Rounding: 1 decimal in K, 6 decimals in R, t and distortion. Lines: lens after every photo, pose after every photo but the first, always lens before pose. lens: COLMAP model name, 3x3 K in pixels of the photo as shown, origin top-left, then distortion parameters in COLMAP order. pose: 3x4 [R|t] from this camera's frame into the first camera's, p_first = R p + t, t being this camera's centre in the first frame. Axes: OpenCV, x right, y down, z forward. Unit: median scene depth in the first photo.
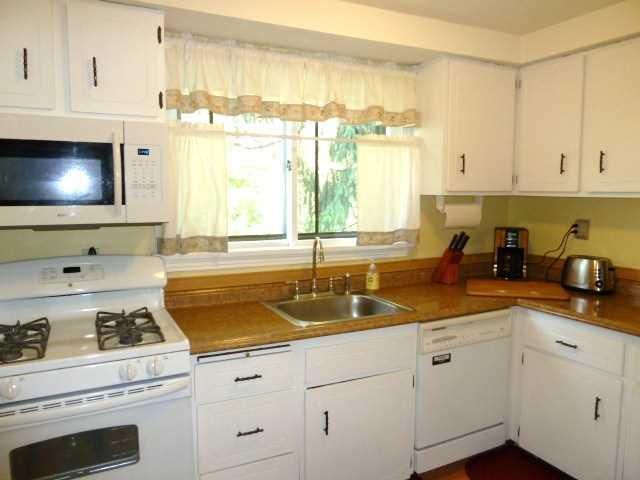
lens RADIAL K [[478.4, 0, 320.0], [0, 478.4, 240.0], [0, 0, 1]] dist [-0.038239, 0.001322]
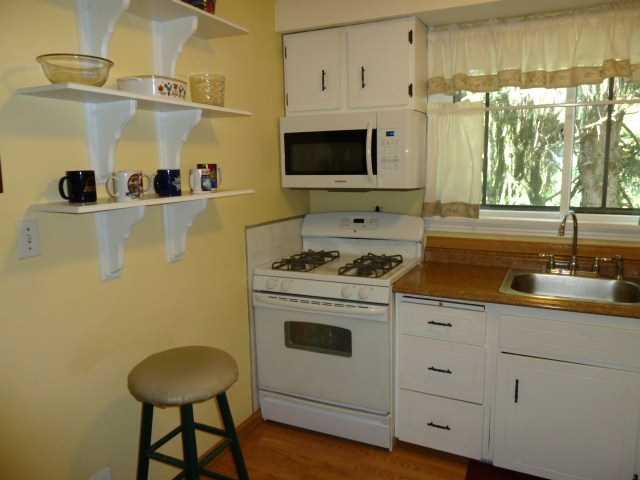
lens RADIAL K [[478.4, 0, 320.0], [0, 478.4, 240.0], [0, 0, 1]] dist [-0.038239, 0.001322]
pose [[0.590947, 0.113891, -0.798630, 0.432693], [-0.062499, 0.993472, 0.095430, -0.006844], [0.804286, -0.006481, 0.594208, 0.049001]]
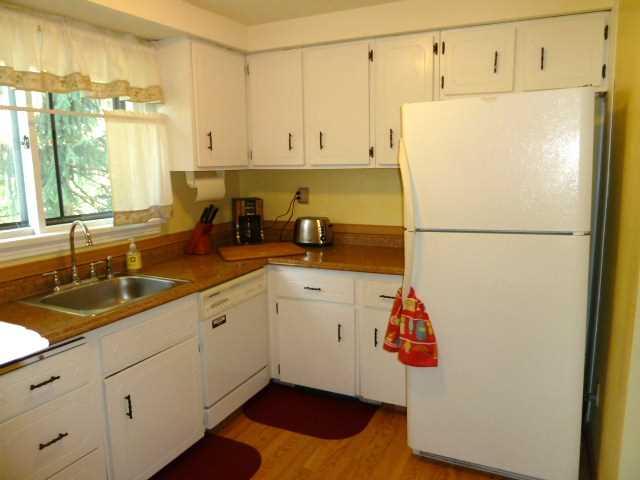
lens RADIAL K [[478.4, 0, 320.0], [0, 478.4, 240.0], [0, 0, 1]] dist [-0.038239, 0.001322]
pose [[0.792512, -0.110948, 0.599679, -0.178045], [0.078432, 0.993689, 0.080193, -0.005173], [-0.604792, -0.016520, 0.796212, -0.010286]]
